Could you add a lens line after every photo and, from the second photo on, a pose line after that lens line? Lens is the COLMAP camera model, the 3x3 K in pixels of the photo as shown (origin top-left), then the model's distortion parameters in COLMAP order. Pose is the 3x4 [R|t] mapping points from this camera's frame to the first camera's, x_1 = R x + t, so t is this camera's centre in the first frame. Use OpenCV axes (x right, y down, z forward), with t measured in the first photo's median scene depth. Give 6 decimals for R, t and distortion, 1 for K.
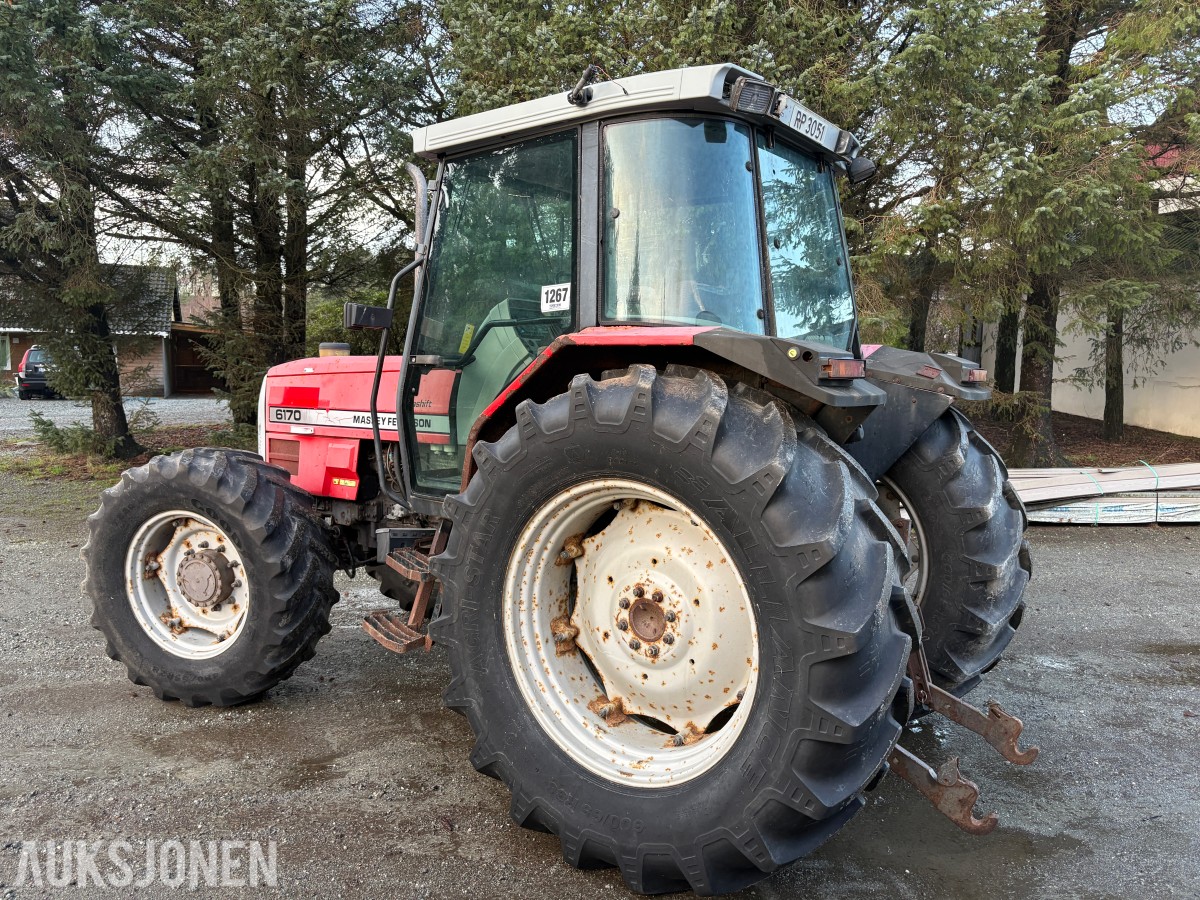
lens RADIAL K [[902.0, 0, 601.8], [0, 902.0, 452.8], [0, 0, 1]] dist [0.034223, -0.029384]
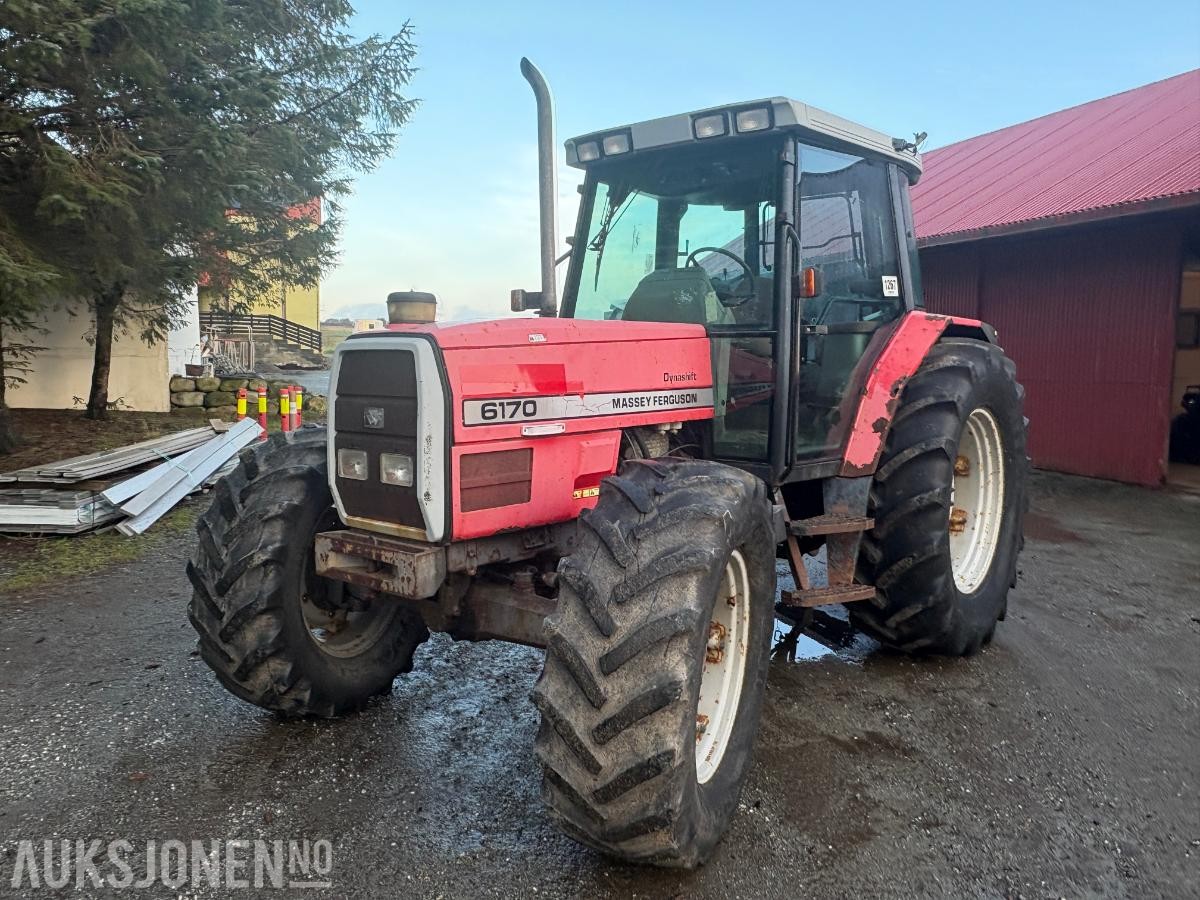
lens RADIAL K [[902.0, 0, 598.6], [0, 902.0, 446.9], [0, 0, 1]] dist [0.034223, -0.029384]
pose [[0.074925, -0.113079, 0.990757, -1.243367], [0.085875, 0.990590, 0.106566, -0.100364], [-0.993485, 0.077097, 0.083930, 1.150613]]
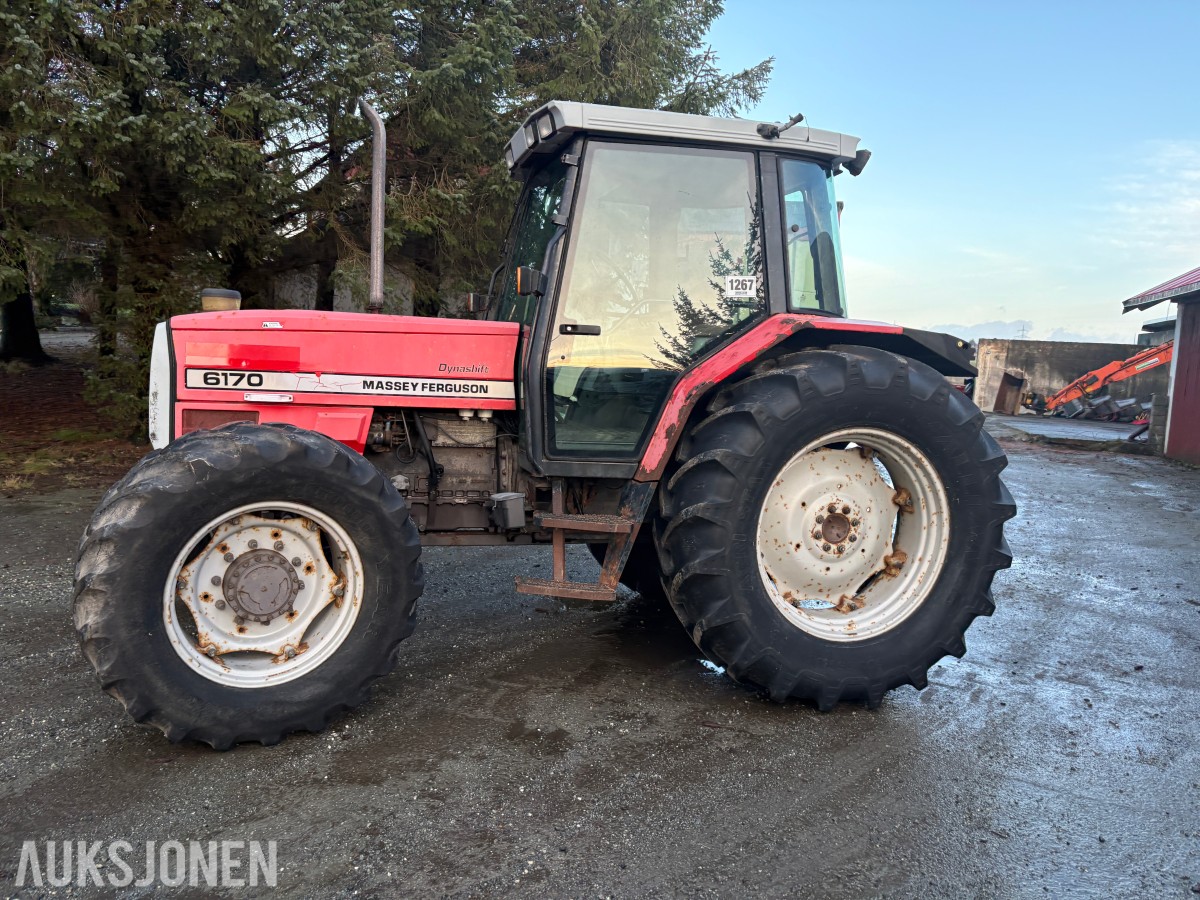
lens RADIAL K [[902.0, 0, 588.2], [0, 902.0, 459.0], [0, 0, 1]] dist [0.034223, -0.029384]
pose [[0.634725, -0.067201, 0.769810, -0.996325], [0.028038, 0.997558, 0.063965, -0.017949], [-0.772229, -0.019016, 0.635060, 0.317847]]
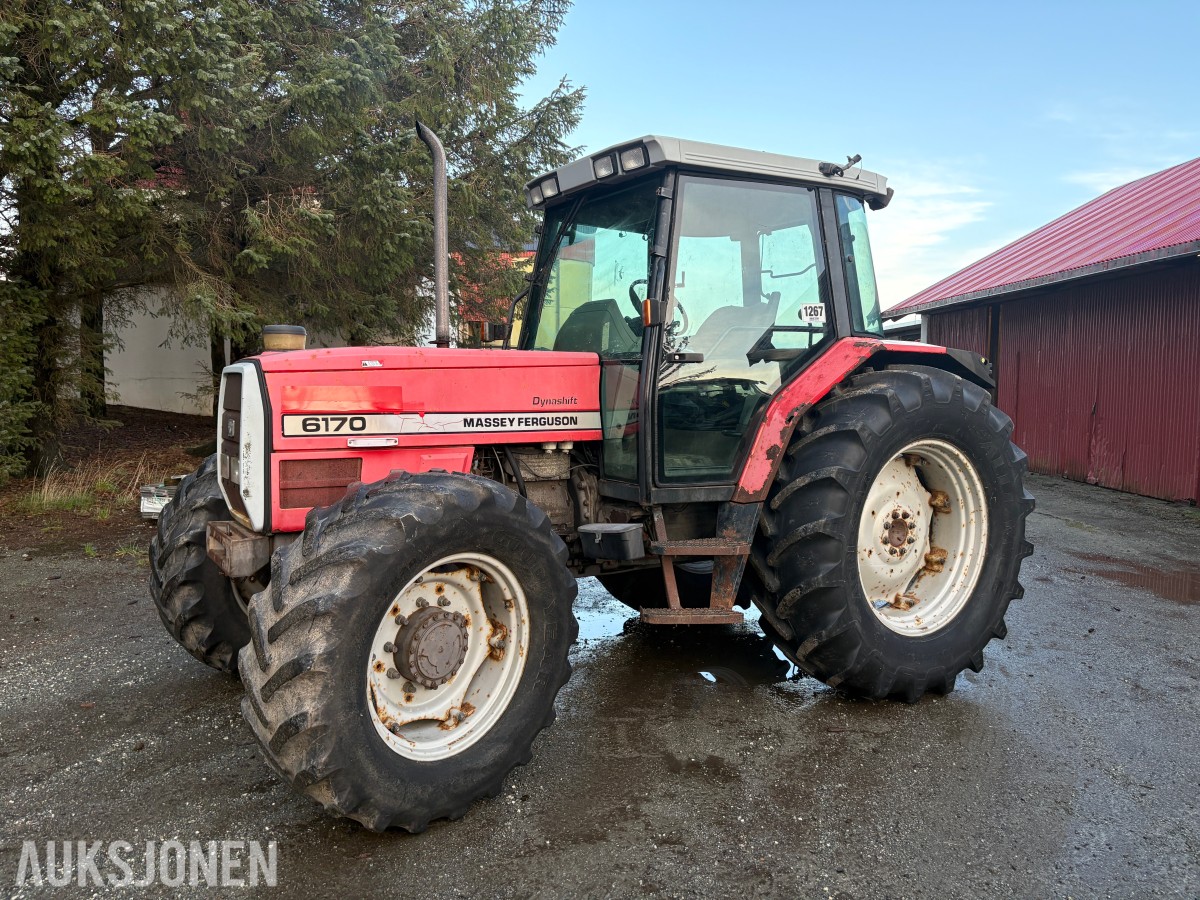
lens RADIAL K [[902.0, 0, 589.5], [0, 902.0, 446.0], [0, 0, 1]] dist [0.034223, -0.029384]
pose [[0.392440, -0.072830, 0.916890, -1.211786], [0.075207, 0.996063, 0.046930, -0.055763], [-0.916698, 0.050539, 0.396372, 0.676868]]
